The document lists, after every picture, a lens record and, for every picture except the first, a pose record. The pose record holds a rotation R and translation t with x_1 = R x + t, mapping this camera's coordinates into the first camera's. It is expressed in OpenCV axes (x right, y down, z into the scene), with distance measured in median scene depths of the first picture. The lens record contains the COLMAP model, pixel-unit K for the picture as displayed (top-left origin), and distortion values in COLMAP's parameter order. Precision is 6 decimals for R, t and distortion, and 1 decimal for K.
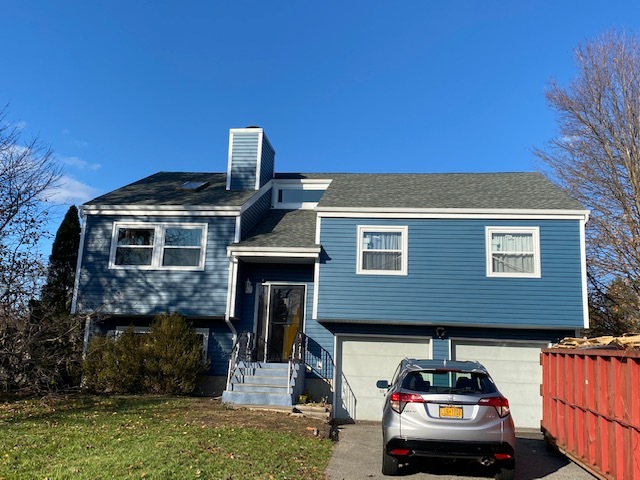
lens RADIAL K [[645.7, 0, 320.9], [0, 645.7, 243.1], [0, 0, 1]] dist [0.126242, 0.000000]
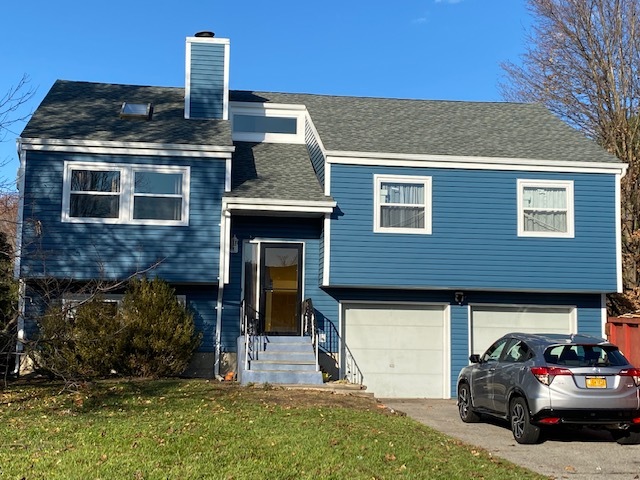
lens RADIAL K [[983.6, 0, 319.9], [0, 983.6, 238.4], [0, 0, 1]] dist [0.235595, 0.000000]
pose [[0.969176, 0.003454, 0.246344, -0.328241], [-0.026906, 0.995405, 0.091901, -0.060237], [-0.244895, -0.095696, 0.964815, -0.235704]]
